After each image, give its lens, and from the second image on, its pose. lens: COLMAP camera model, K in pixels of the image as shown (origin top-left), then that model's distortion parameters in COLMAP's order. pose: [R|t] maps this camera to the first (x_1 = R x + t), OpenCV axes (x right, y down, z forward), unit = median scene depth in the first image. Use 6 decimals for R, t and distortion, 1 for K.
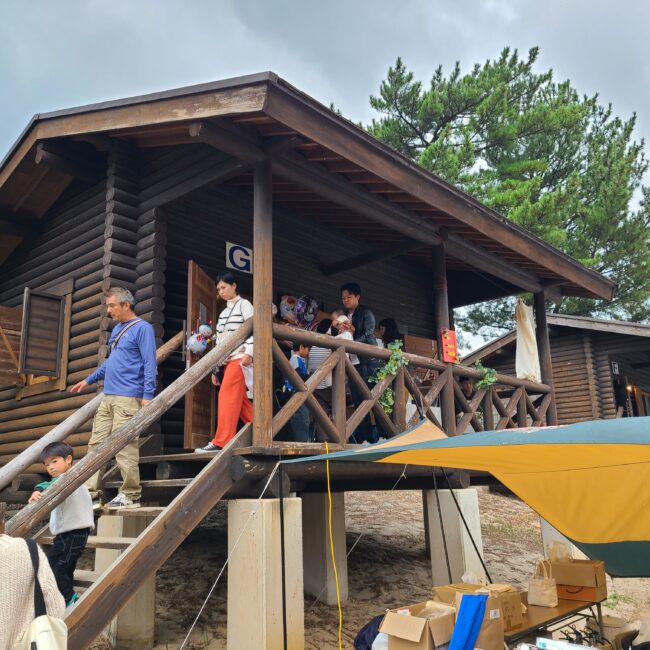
lens RADIAL K [[662.6, 0, 325.2], [0, 662.6, 324.0], [0, 0, 1]] dist [-0.014187, 0.000000]
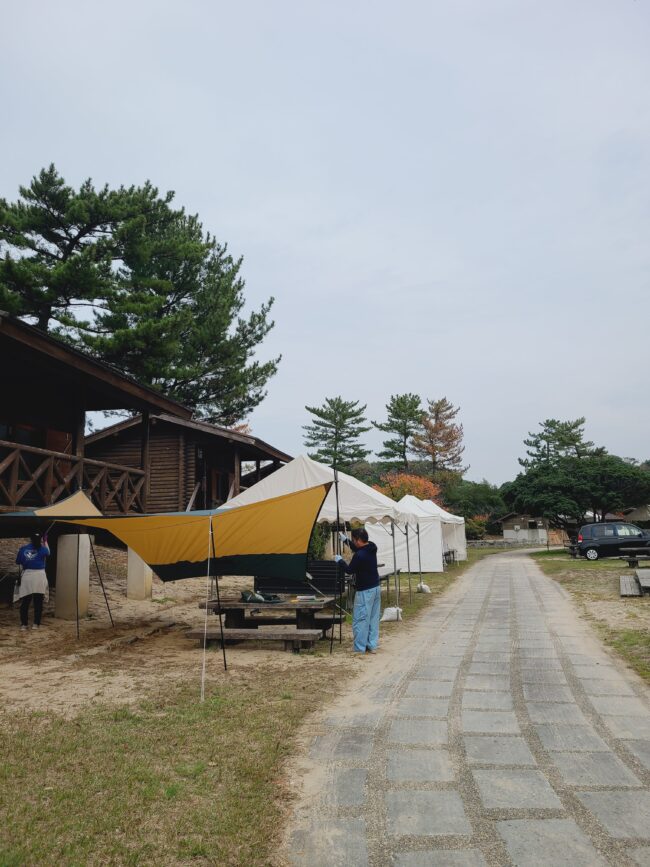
lens RADIAL K [[649.4, 0, 326.5], [0, 649.4, 432.8], [0, 0, 1]] dist [0.027508, 0.006112]
pose [[0.840259, 0.078402, 0.536486, -0.057361], [-0.116087, 0.992558, 0.036766, -0.042664], [-0.529611, -0.093172, 0.843108, -0.218297]]
